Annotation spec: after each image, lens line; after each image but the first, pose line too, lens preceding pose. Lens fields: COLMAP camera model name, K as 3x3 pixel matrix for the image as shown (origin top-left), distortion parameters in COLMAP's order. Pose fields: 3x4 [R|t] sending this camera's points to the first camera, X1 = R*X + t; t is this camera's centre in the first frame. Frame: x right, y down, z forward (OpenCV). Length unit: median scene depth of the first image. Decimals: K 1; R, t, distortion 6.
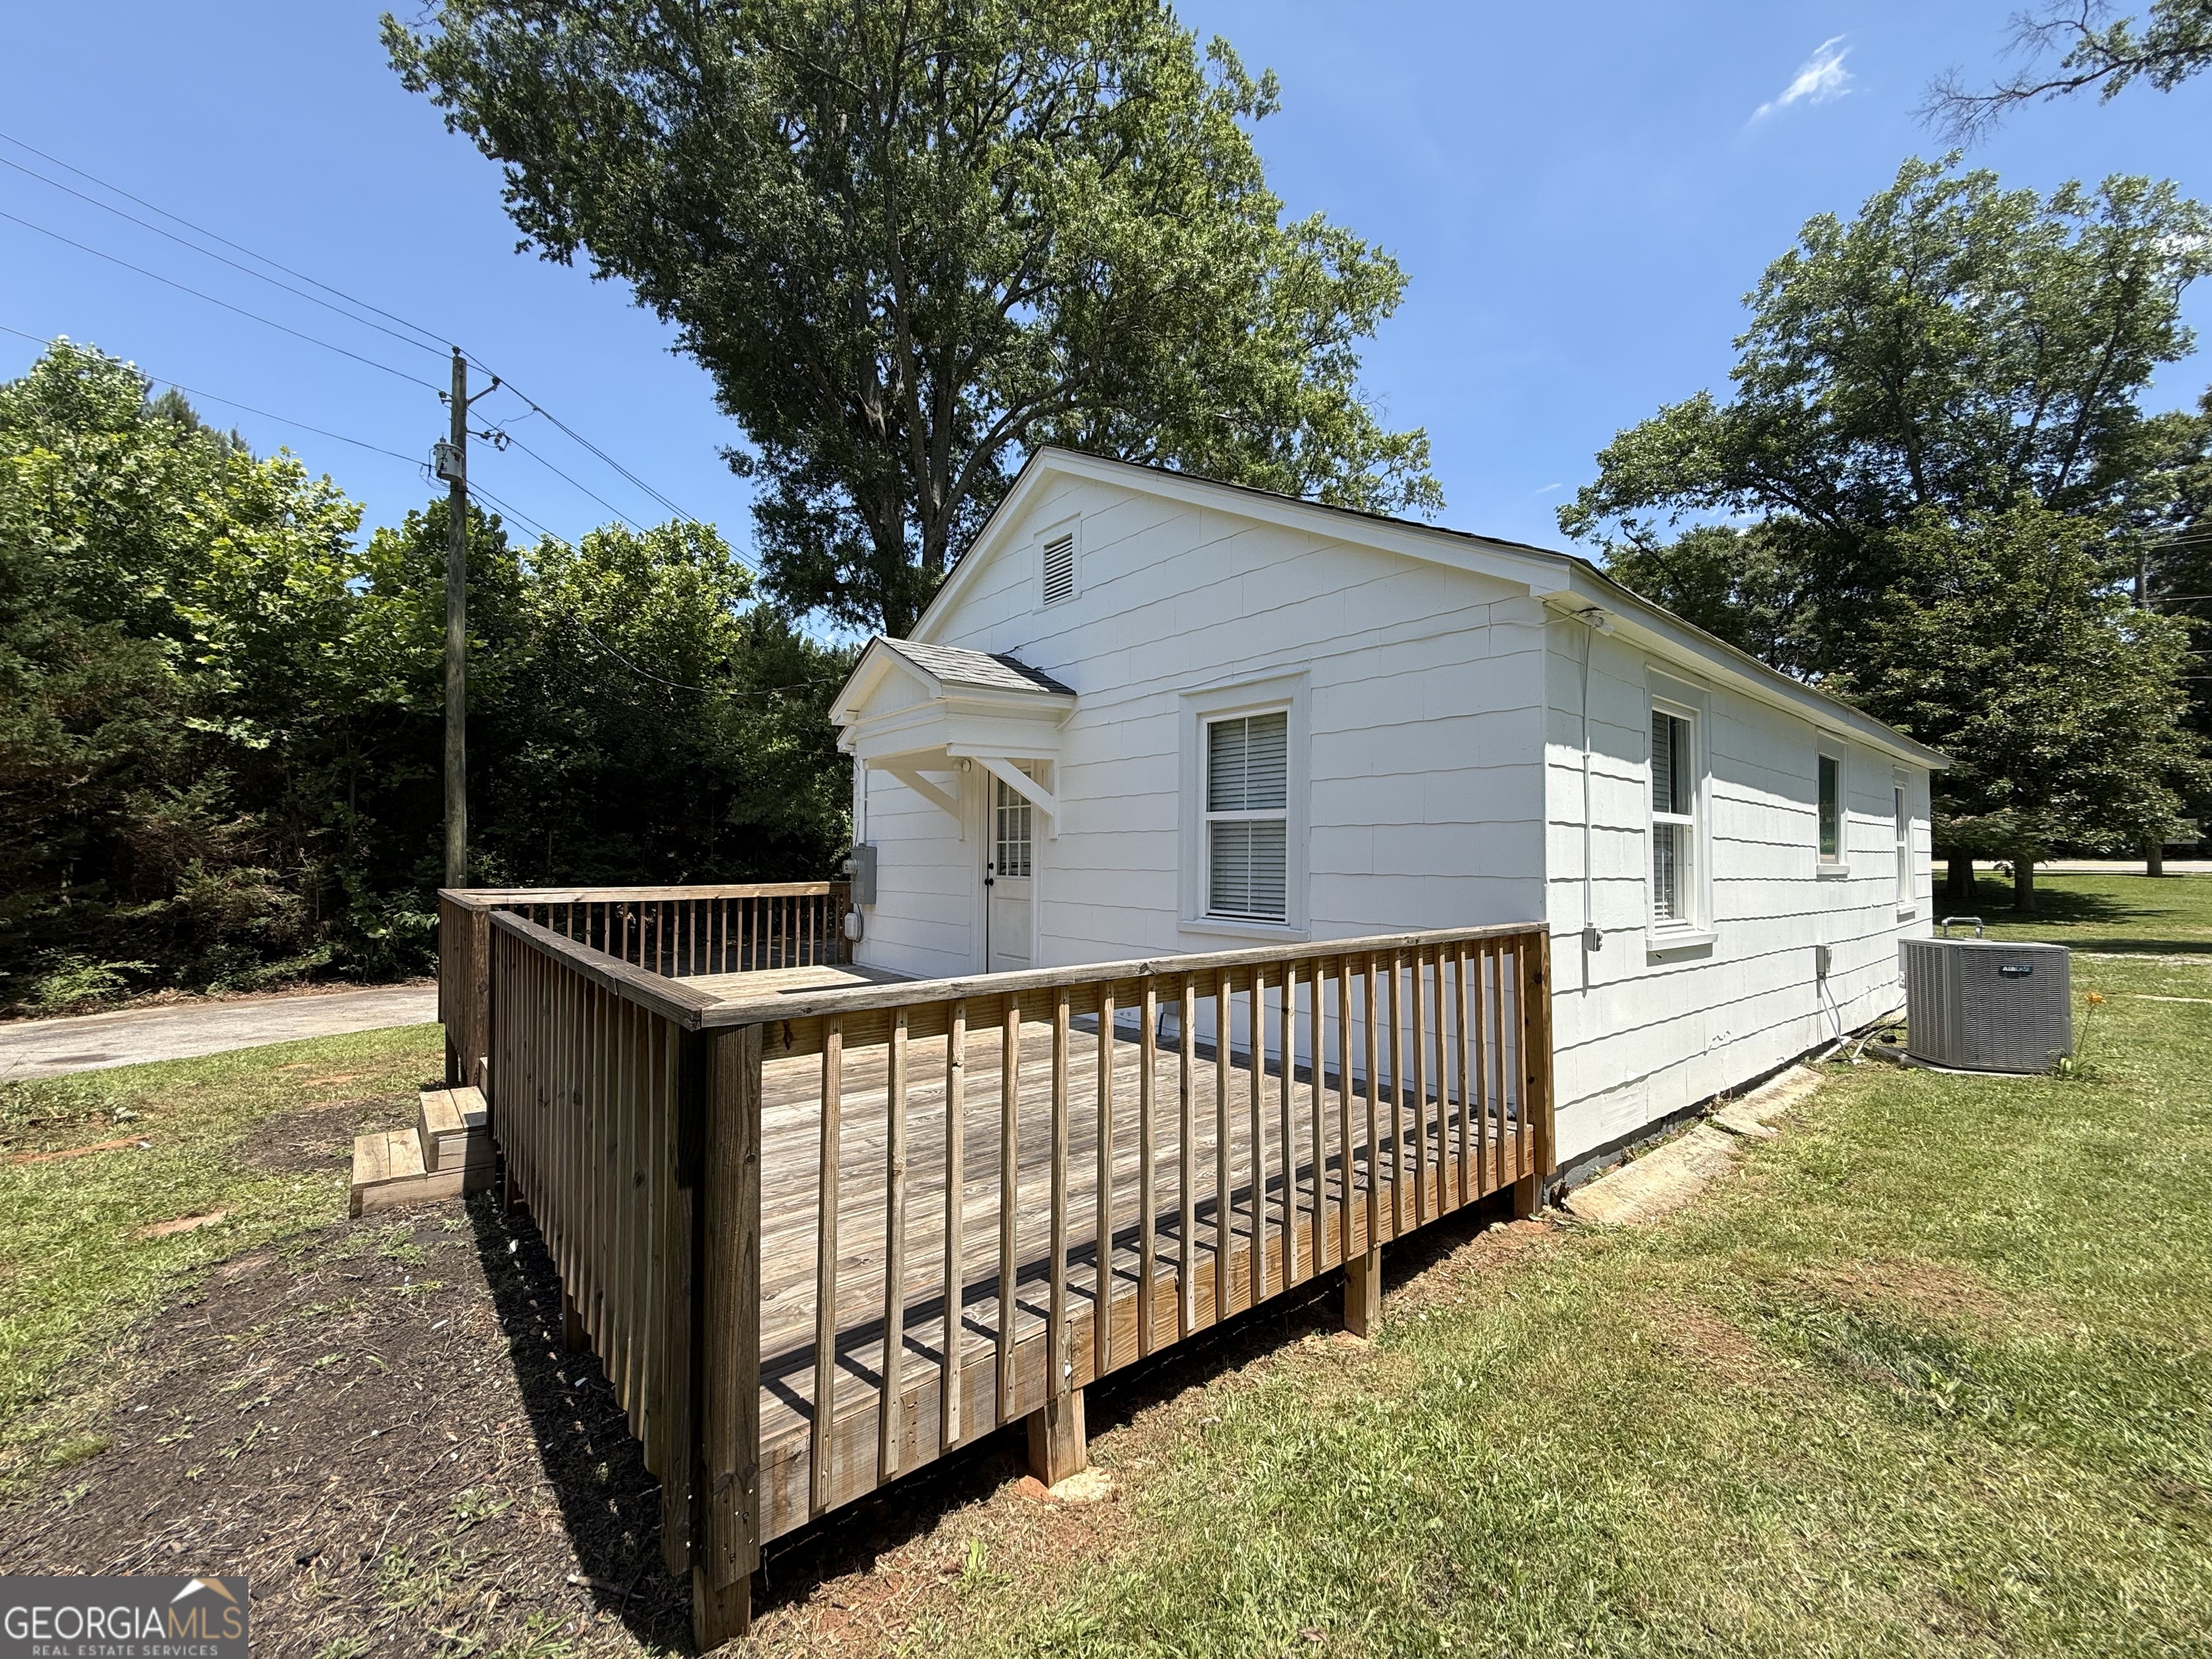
lens RADIAL K [[884.1, 0, 1103.2], [0, 884.1, 824.7], [0, 0, 1]] dist [-0.000456, 0.000393]
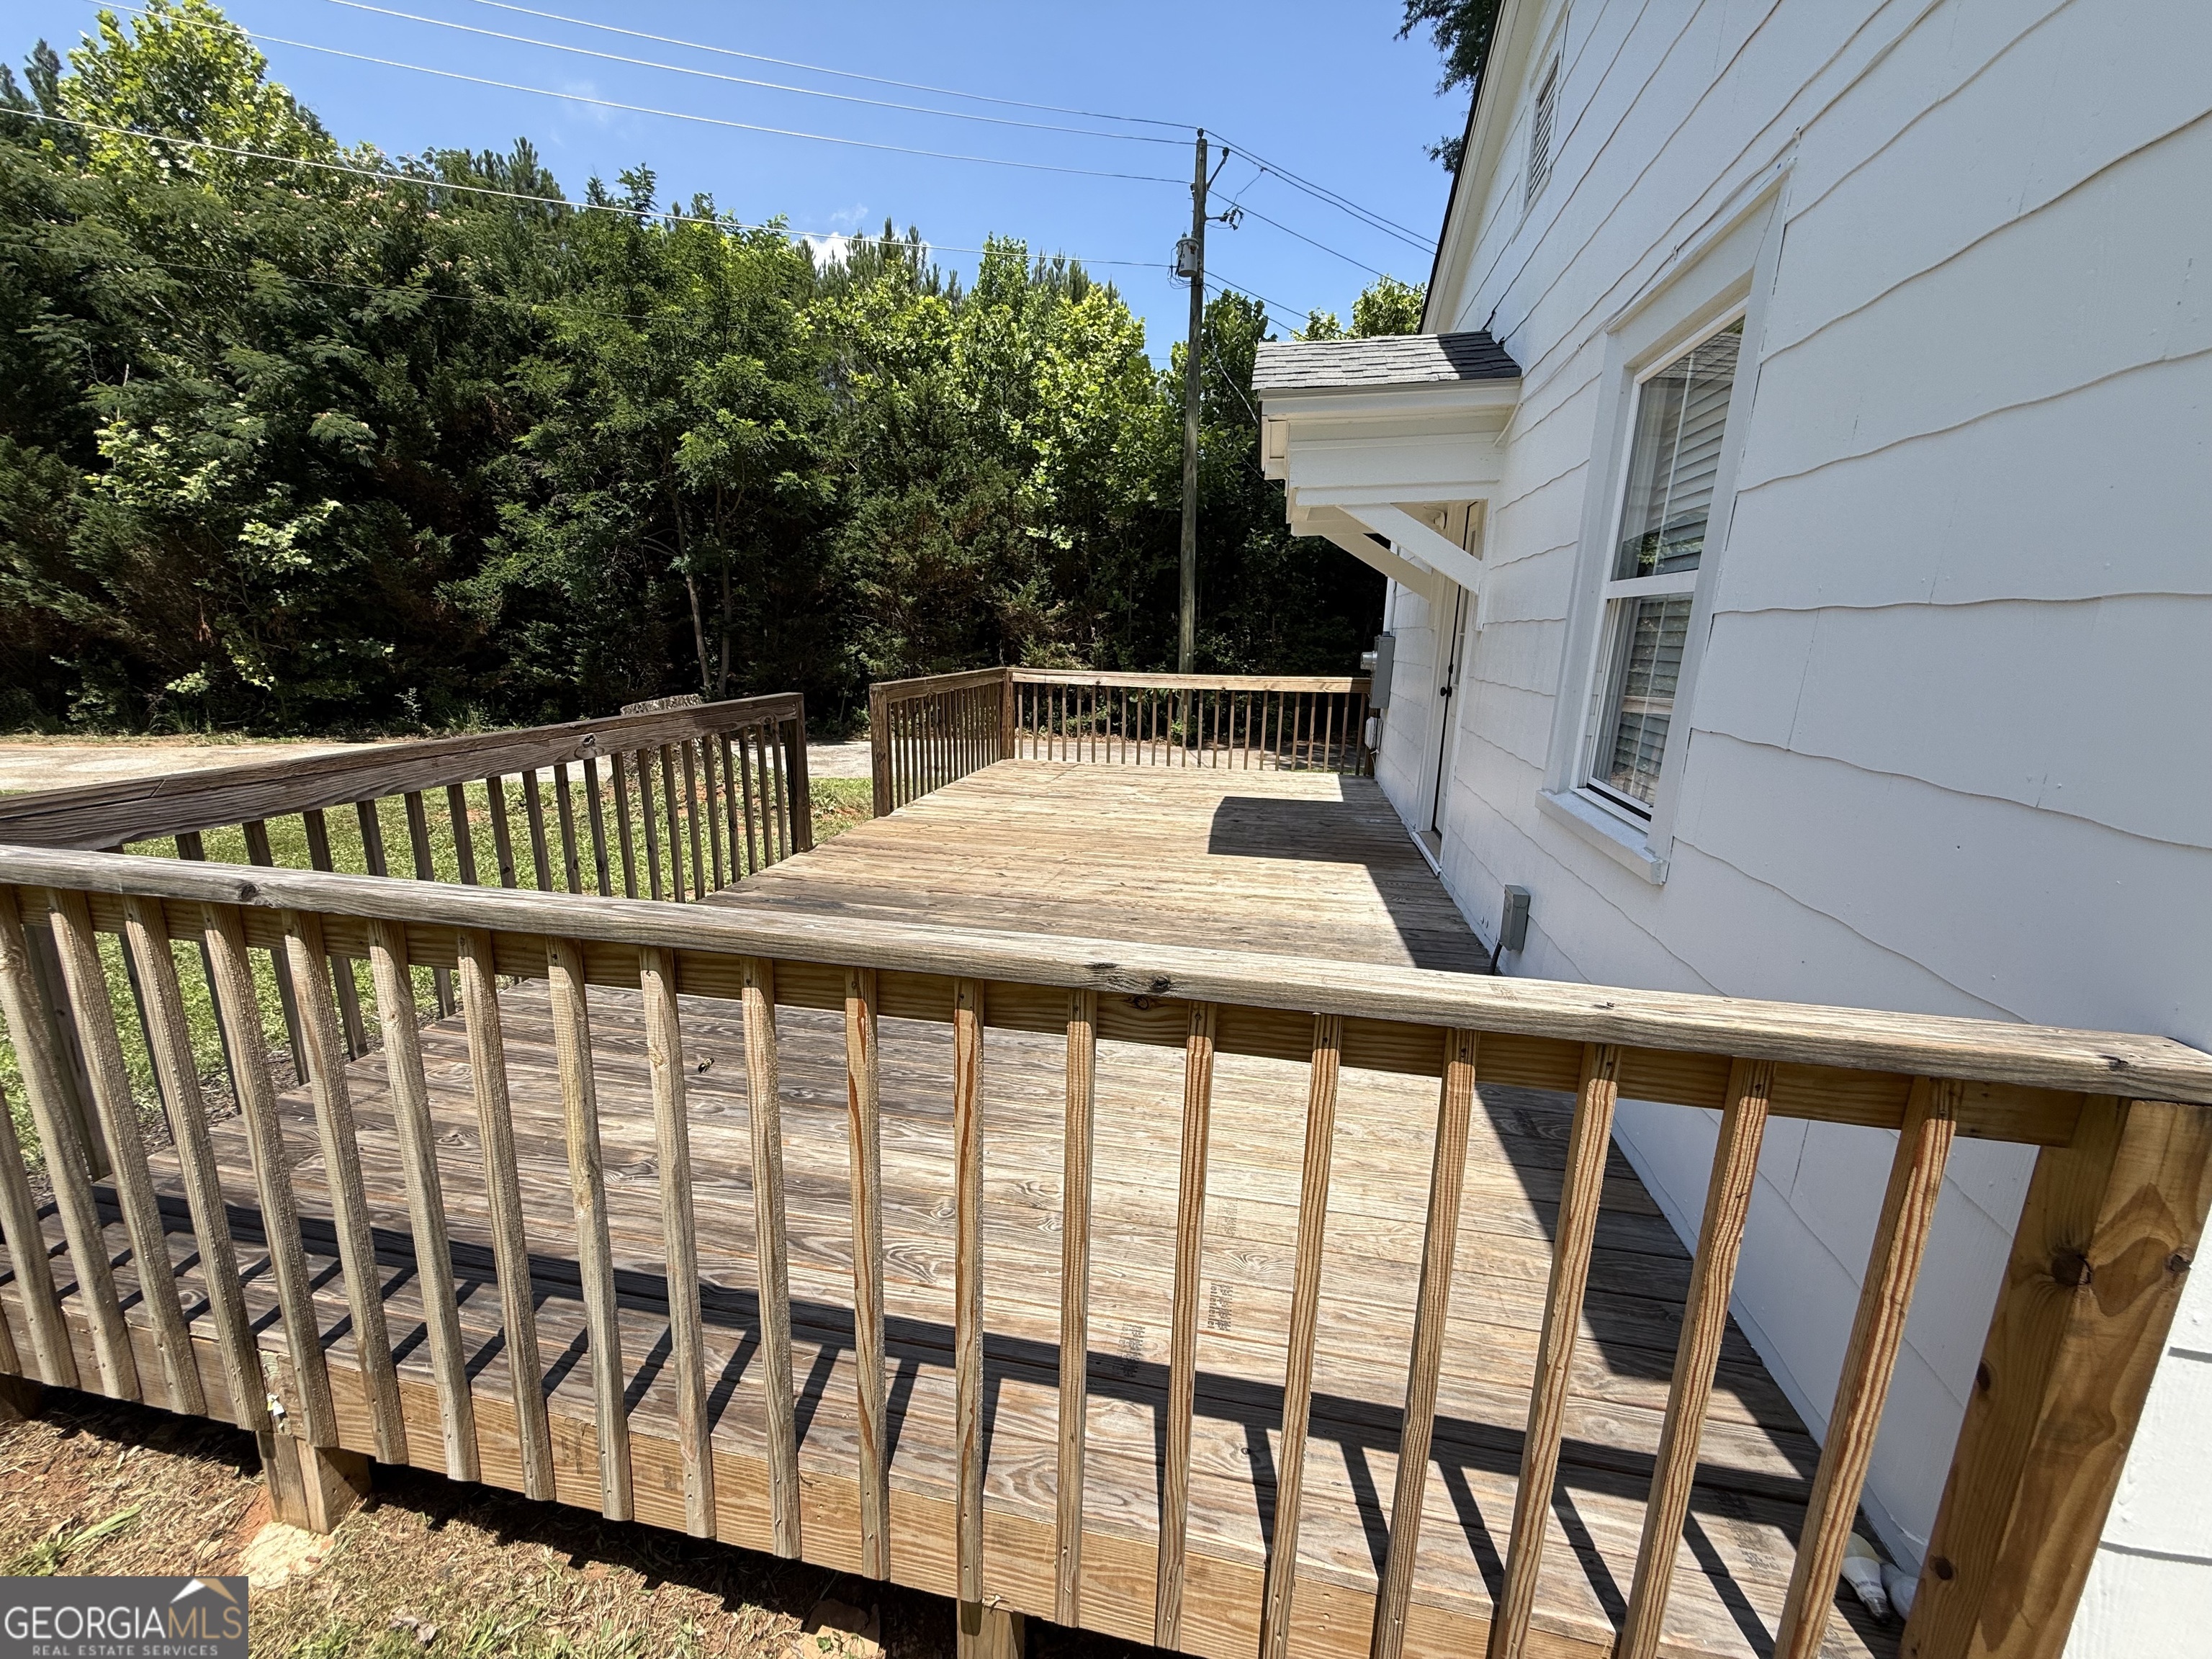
lens RADIAL K [[884.1, 0, 1110.8], [0, 884.1, 825.4], [0, 0, 1]] dist [-0.000456, 0.000393]
pose [[0.636043, 0.180246, -0.750307, 0.117072], [0.005383, 0.971277, 0.237892, -0.000323], [0.771635, -0.155349, 0.616803, 0.162491]]
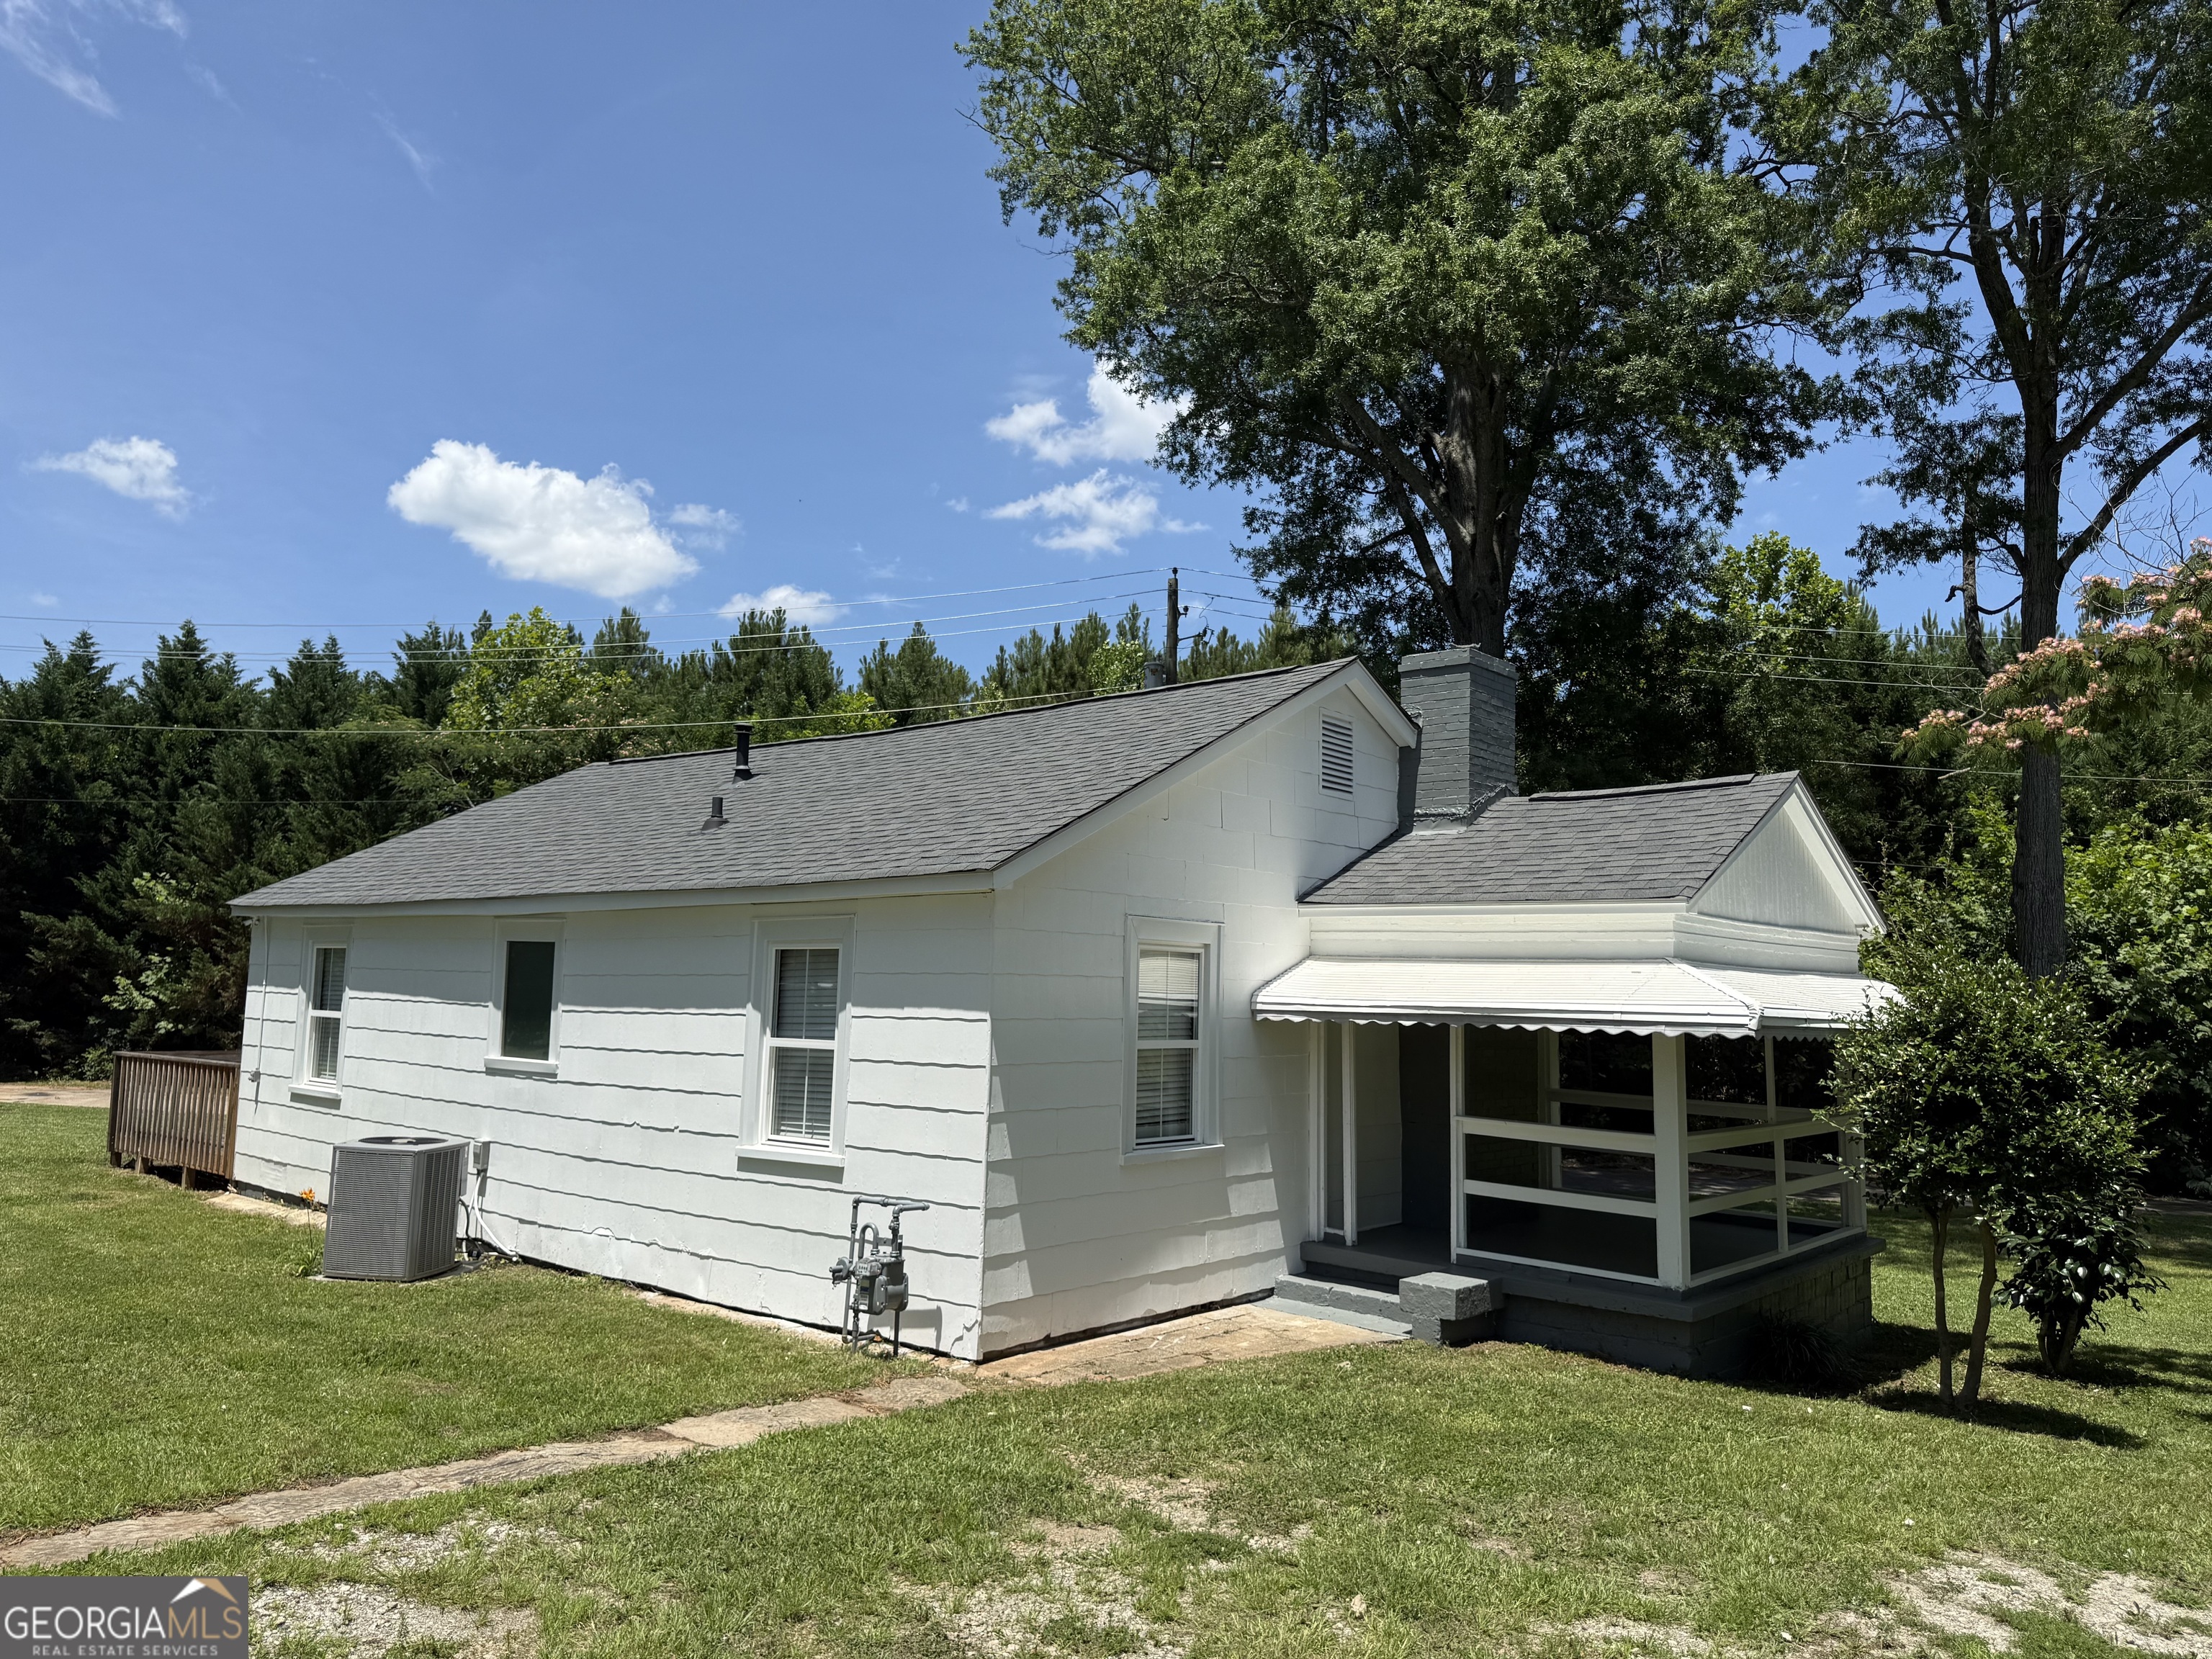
lens RADIAL K [[1526.7, 0, 1107.4], [0, 1526.7, 791.4], [0, 0, 1]] dist [0.073828, -0.089052]
pose [[0.138530, -0.137441, -0.980775, 1.202397], [0.014483, 0.990499, -0.136758, -0.005610], [0.990252, 0.004740, 0.139204, 0.615020]]
